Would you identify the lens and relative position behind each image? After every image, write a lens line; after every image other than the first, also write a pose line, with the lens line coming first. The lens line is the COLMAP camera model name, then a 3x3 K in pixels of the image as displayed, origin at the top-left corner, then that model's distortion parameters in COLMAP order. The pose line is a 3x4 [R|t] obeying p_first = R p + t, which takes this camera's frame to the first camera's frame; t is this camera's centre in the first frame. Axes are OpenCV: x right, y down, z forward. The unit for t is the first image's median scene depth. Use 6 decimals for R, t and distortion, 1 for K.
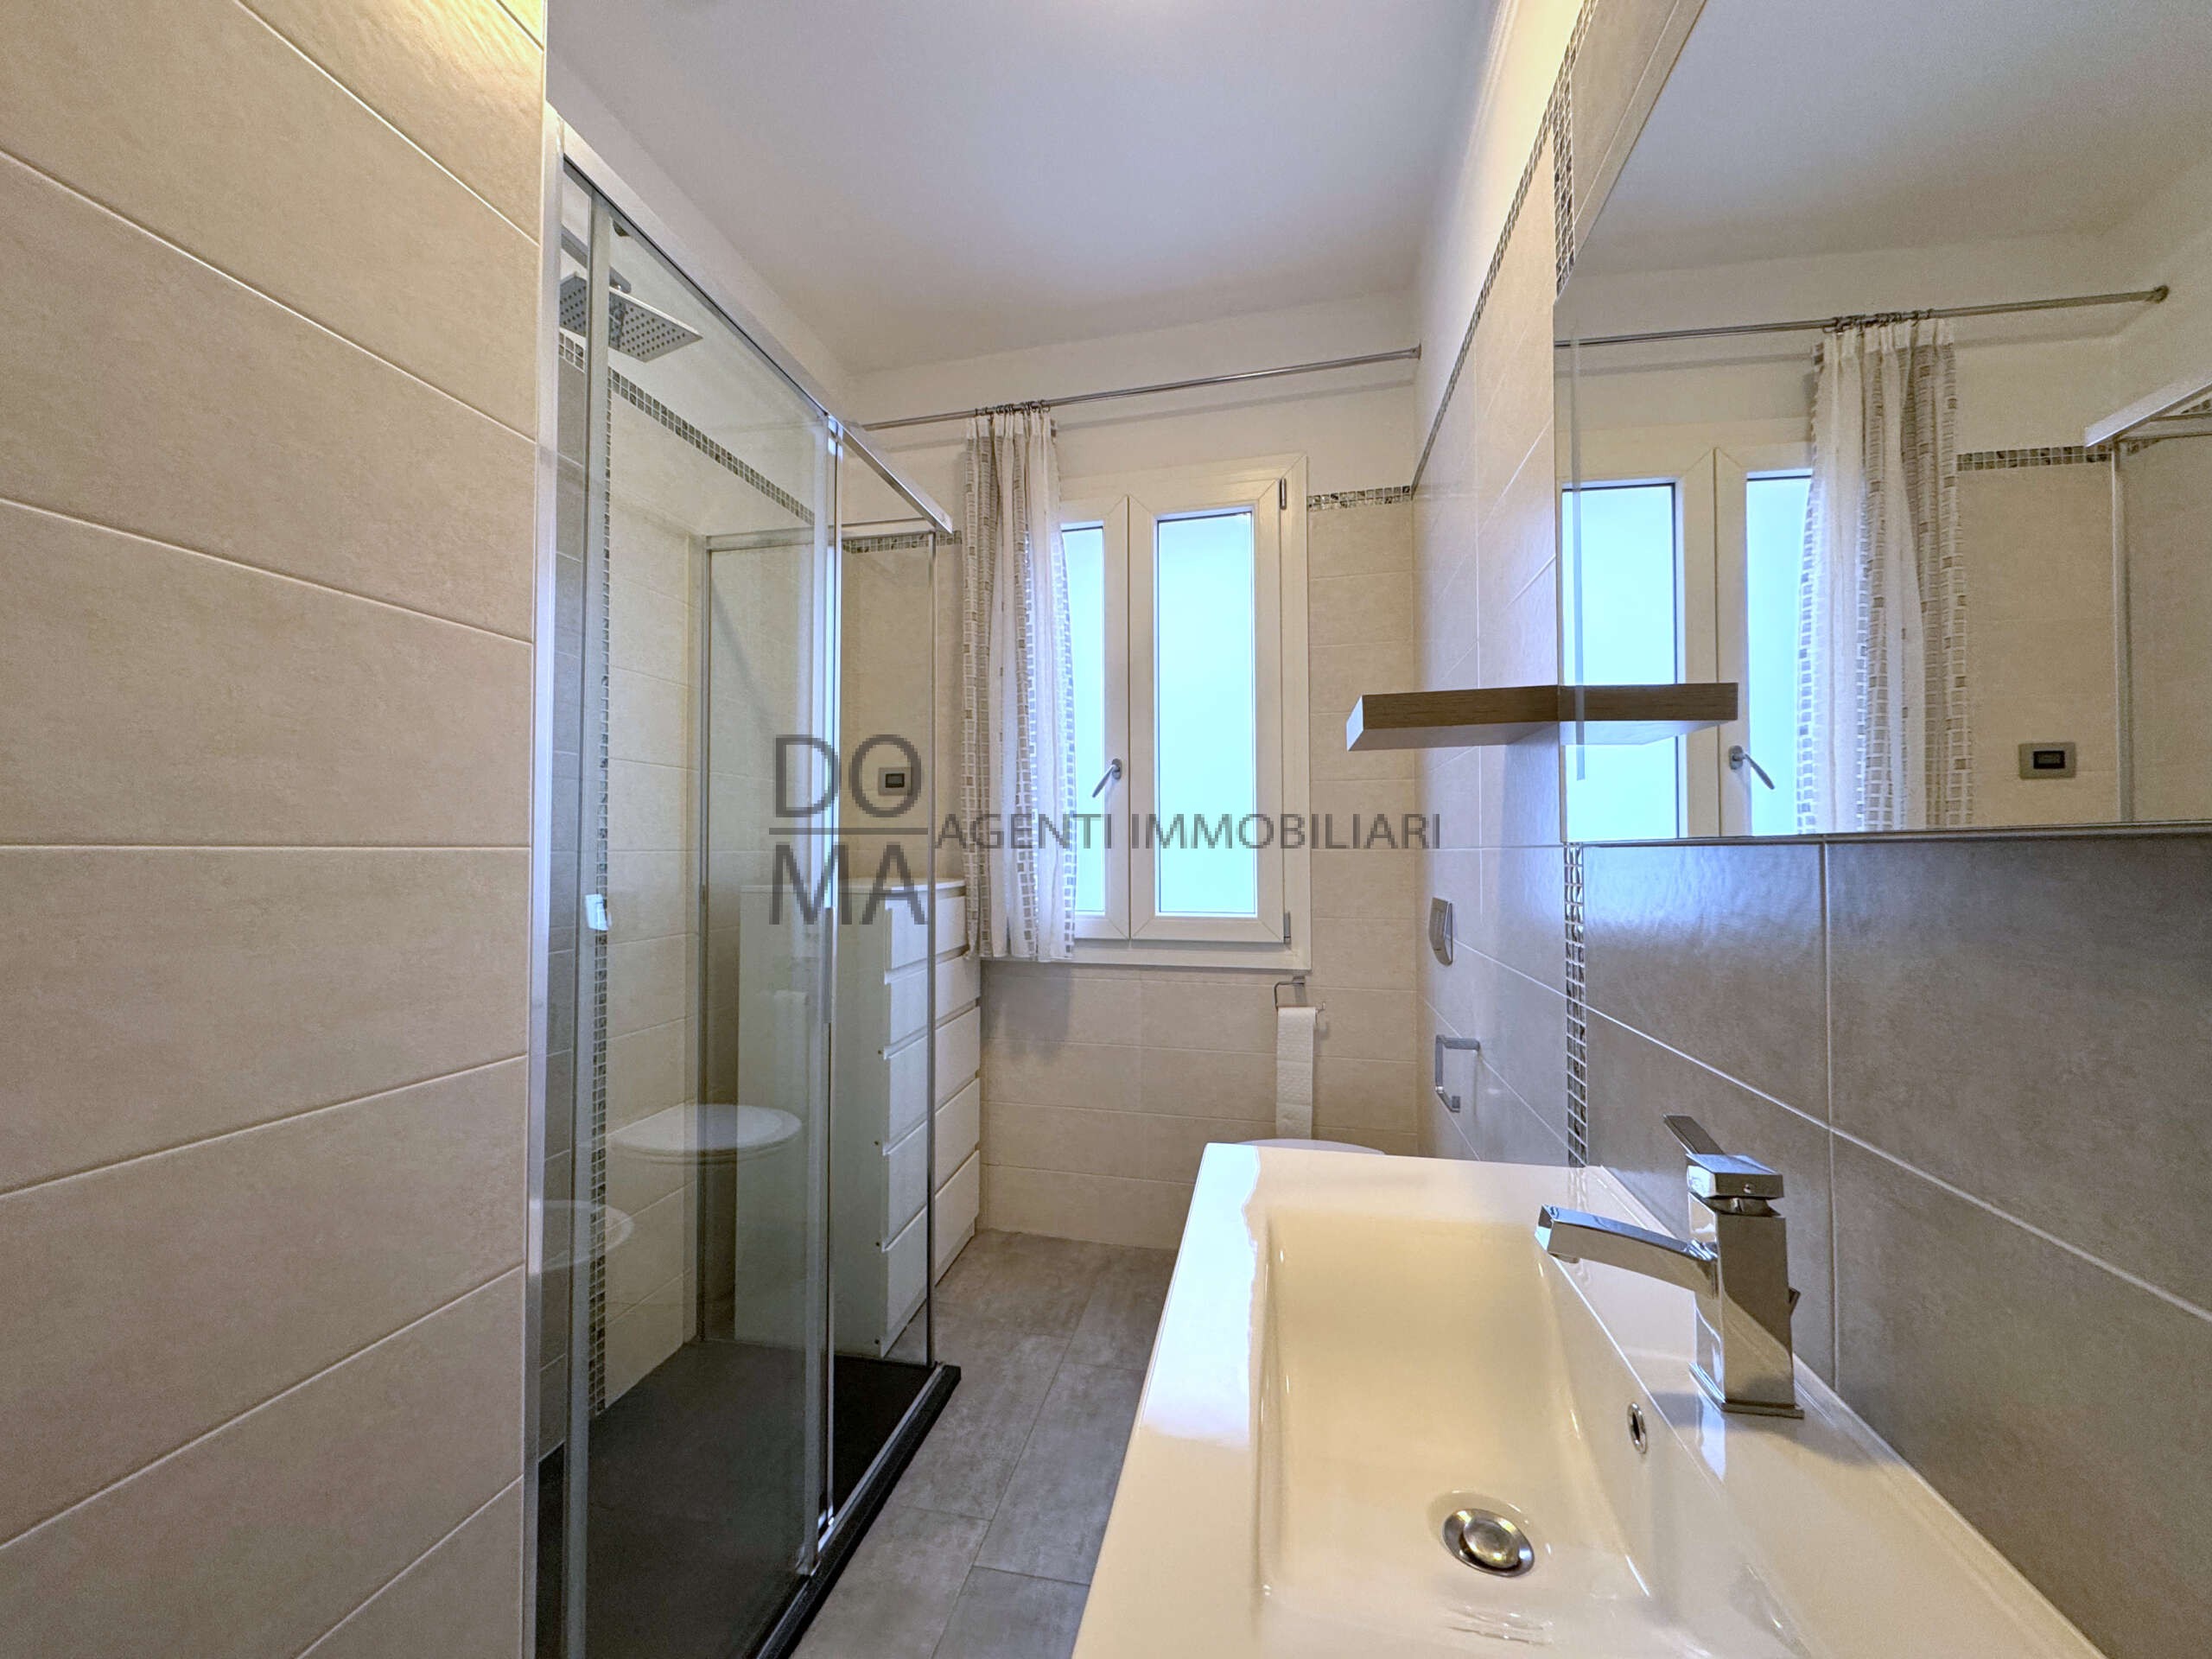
lens RADIAL K [[886.2, 0, 1109.9], [0, 886.2, 827.7], [0, 0, 1]] dist [-0.000565, 0.003775]
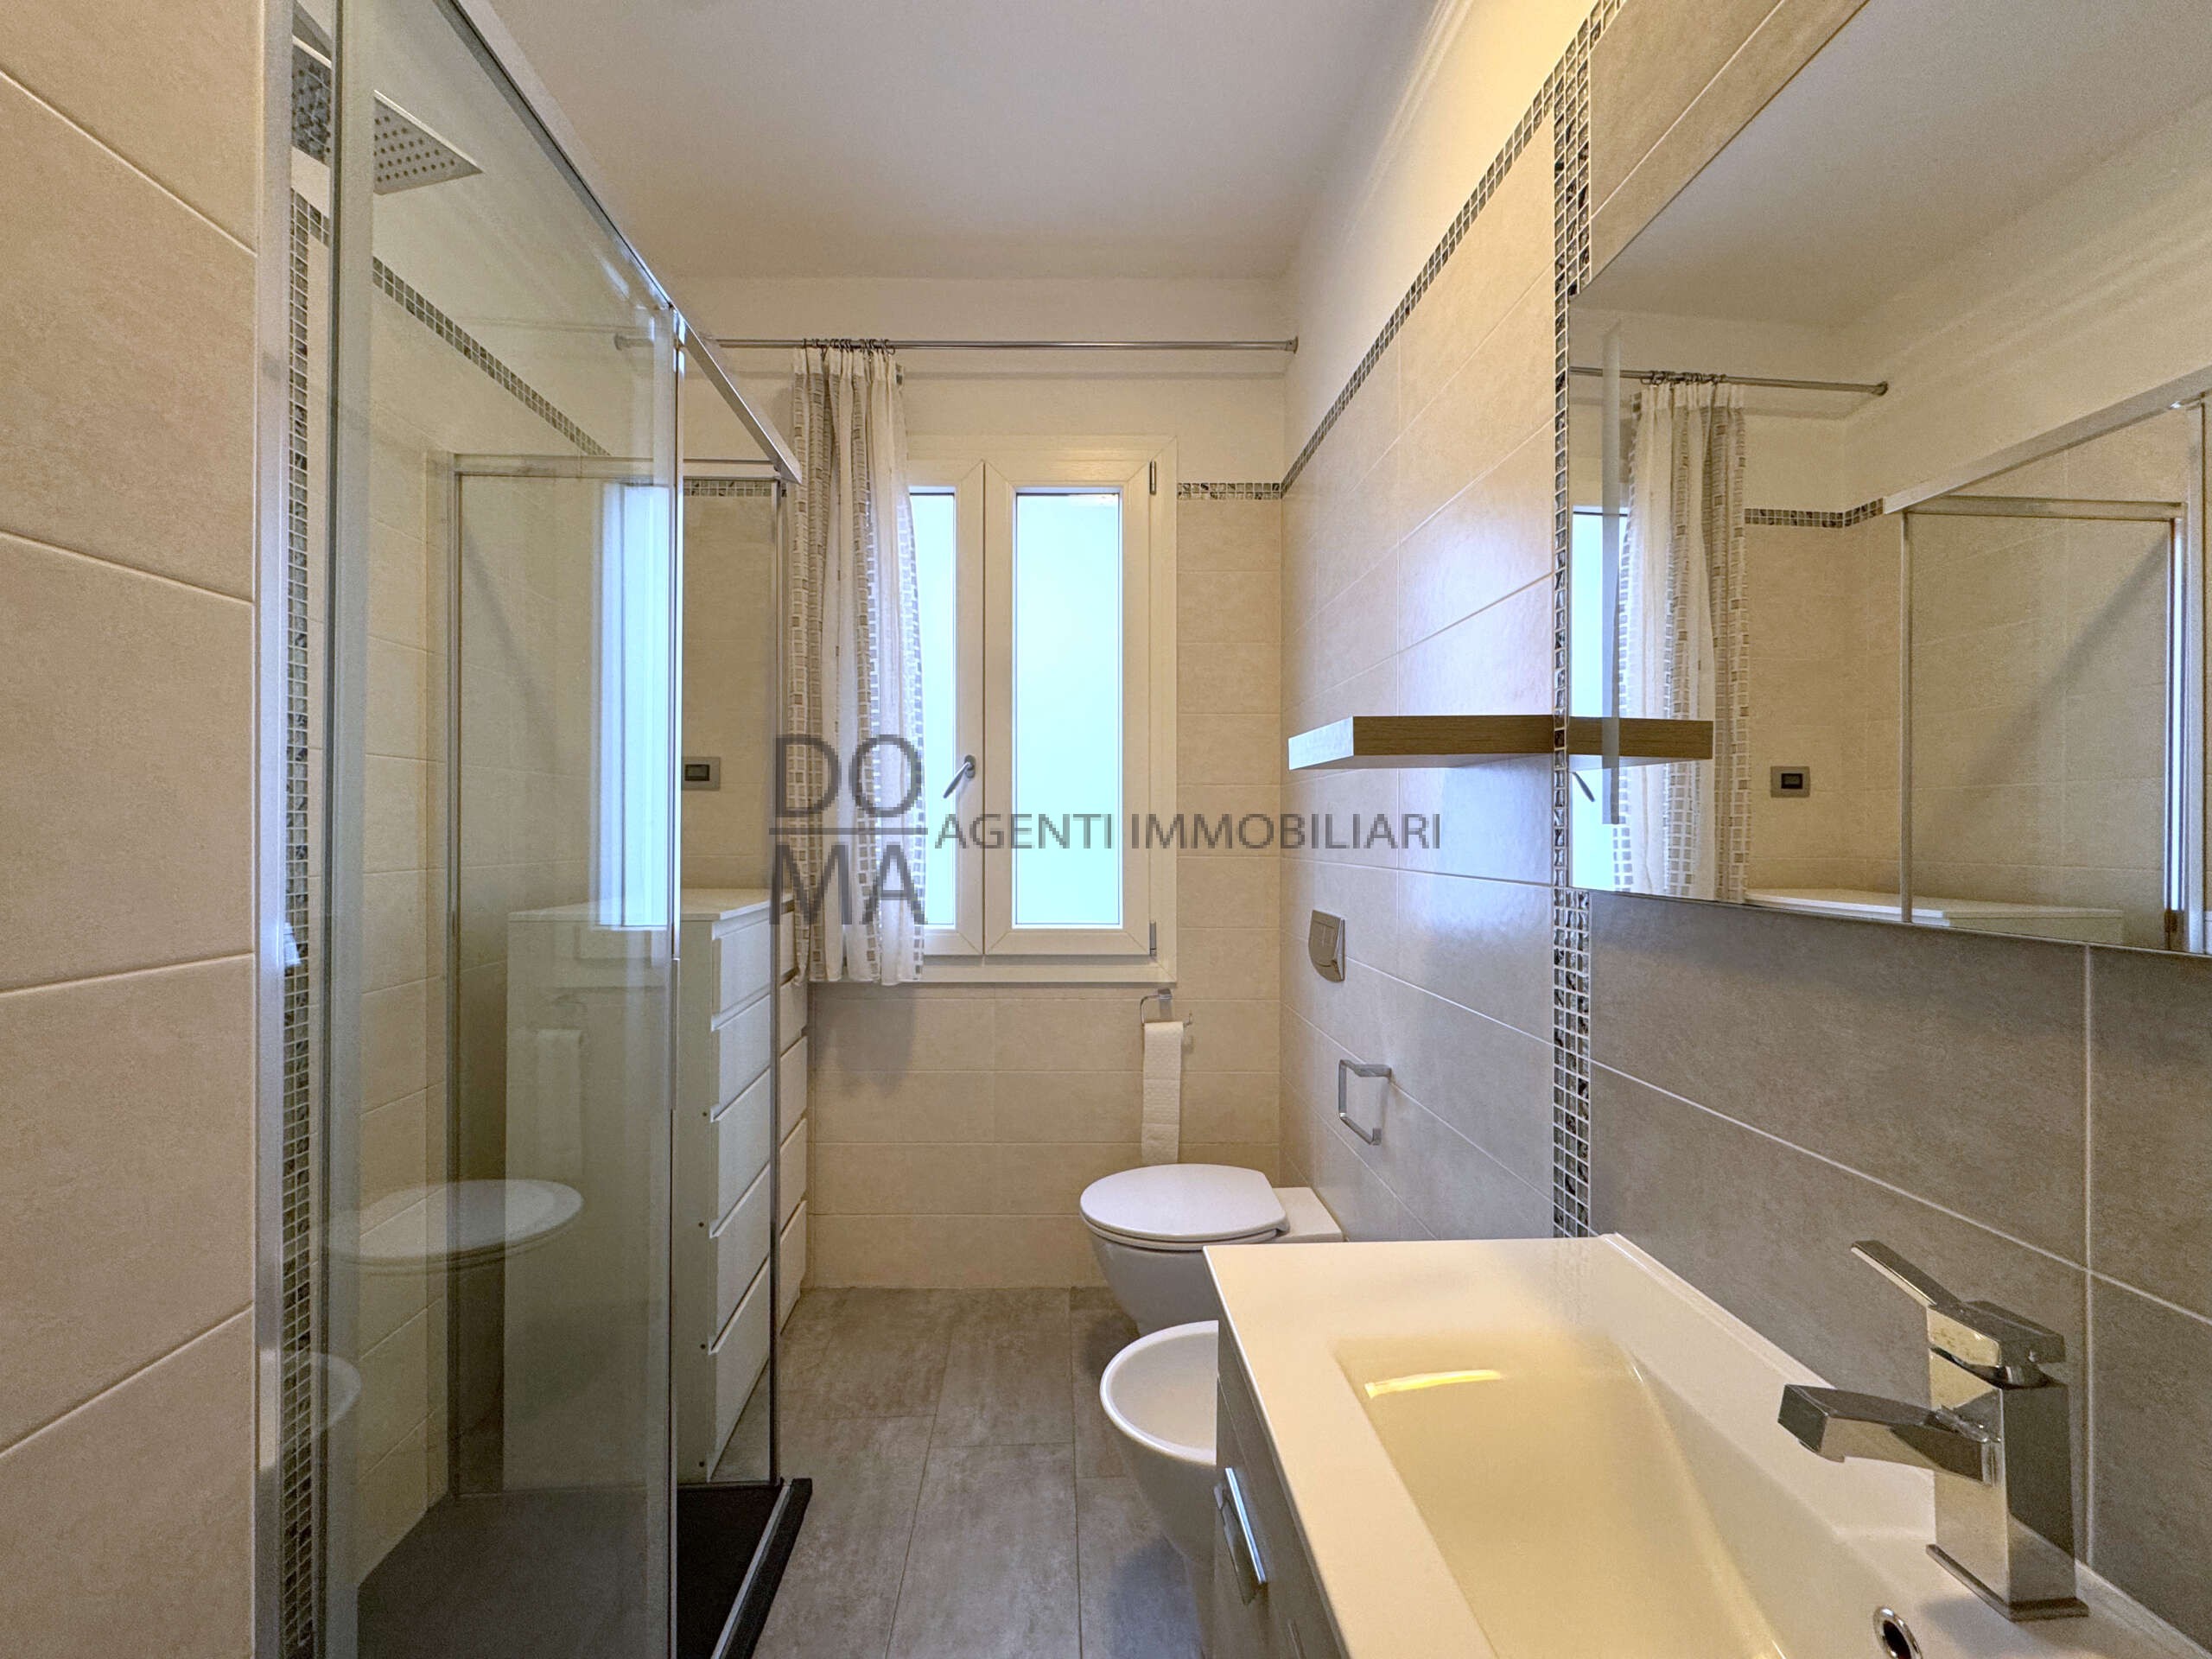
lens RADIAL K [[877.5, 0, 1103.9], [0, 877.5, 825.4], [0, 0, 1]] dist [-0.001458, 0.000574]
pose [[0.966526, 0.005594, 0.256508, -0.097398], [-0.011671, 0.999686, 0.022173, -0.030400], [-0.256304, -0.024424, 0.966288, 0.112064]]
